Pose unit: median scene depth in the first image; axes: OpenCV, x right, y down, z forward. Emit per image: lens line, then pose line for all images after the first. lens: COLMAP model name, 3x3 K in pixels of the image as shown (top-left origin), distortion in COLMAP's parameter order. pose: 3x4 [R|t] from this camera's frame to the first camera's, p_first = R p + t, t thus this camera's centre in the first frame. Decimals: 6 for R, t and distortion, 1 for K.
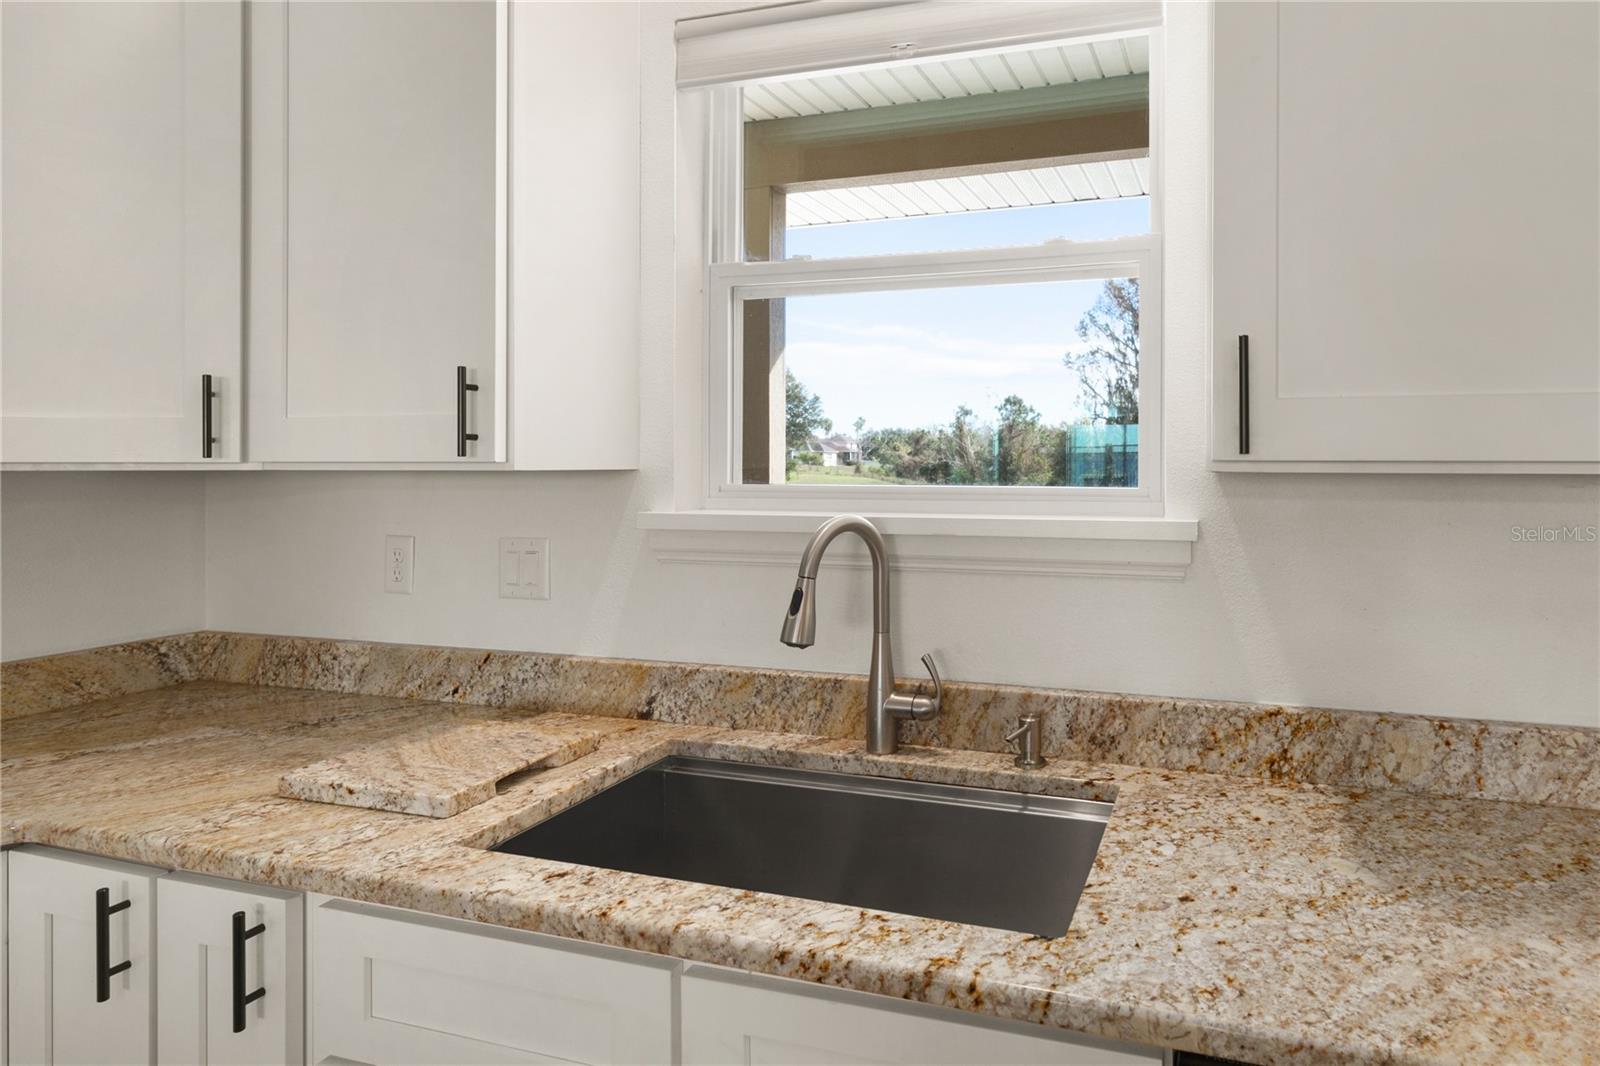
lens RADIAL K [[890.9, 0, 950.8], [0, 890.9, 461.4], [0, 0, 1]] dist [0.008712, -0.001221]
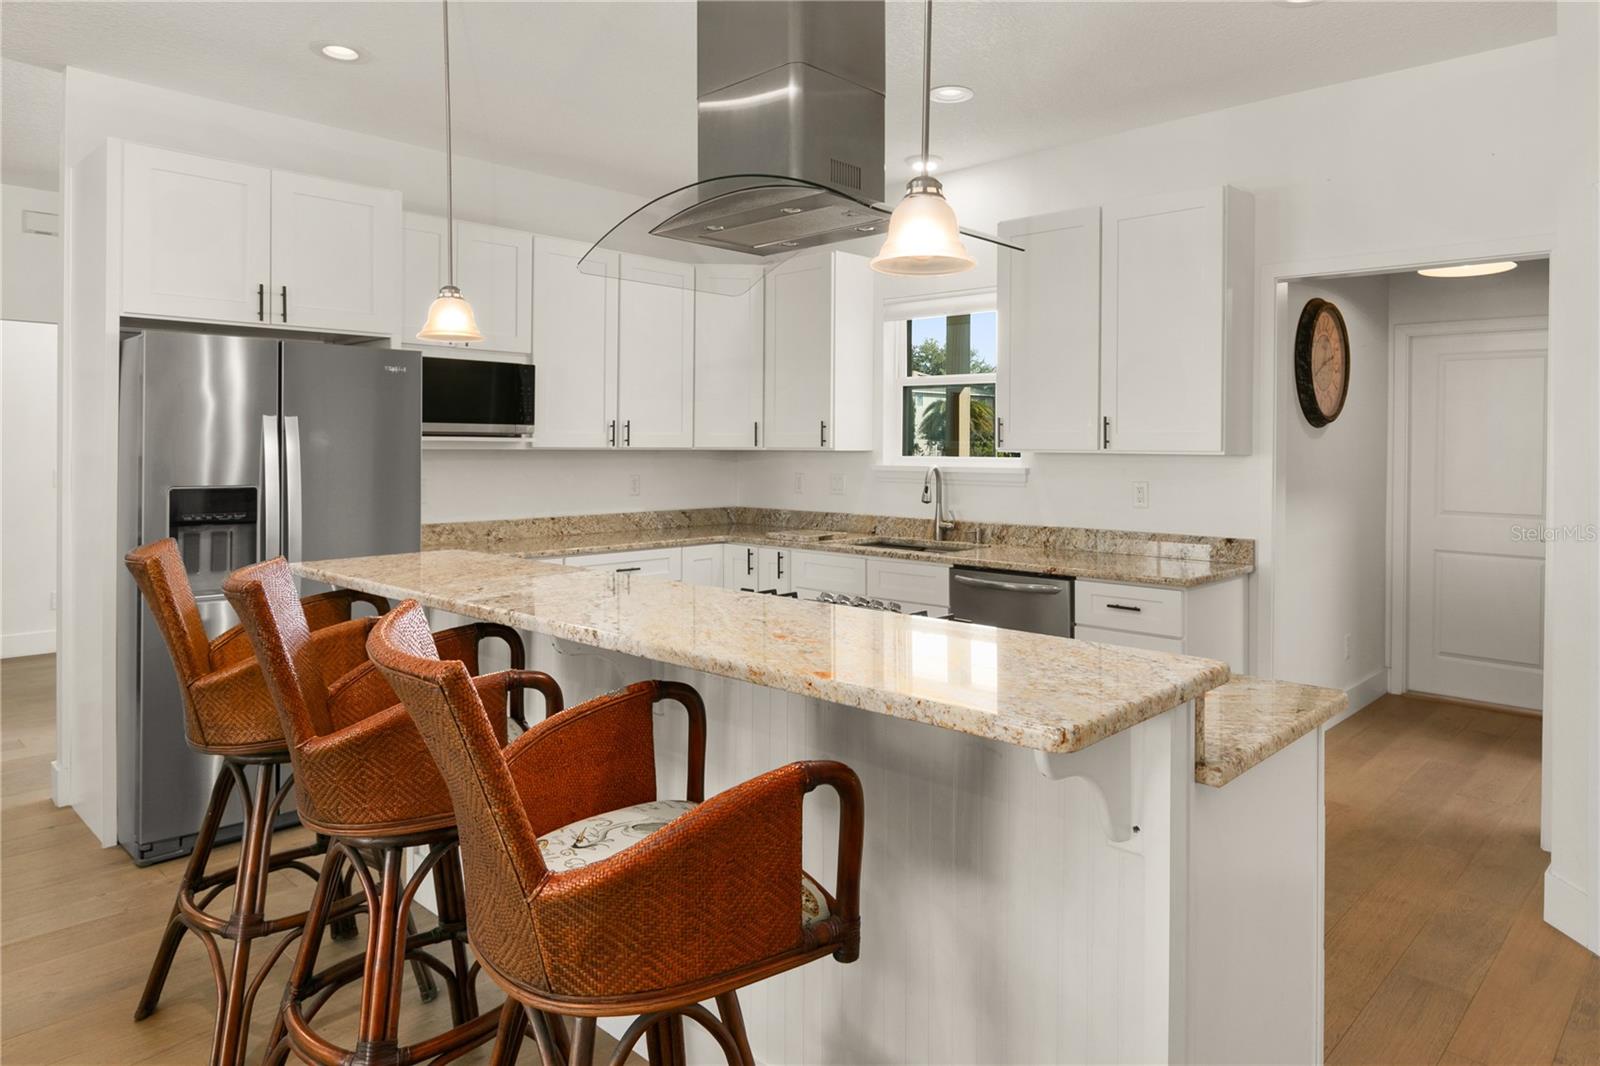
lens RADIAL K [[1013.6, 0, 859.9], [0, 1013.6, 448.3], [0, 0, 1]] dist [0.003529, 0.000366]
pose [[0.906844, 0.007350, -0.421402, 1.183707], [-0.007993, 0.999968, 0.000241, -0.000309], [0.421391, 0.003150, 0.906874, -2.380816]]
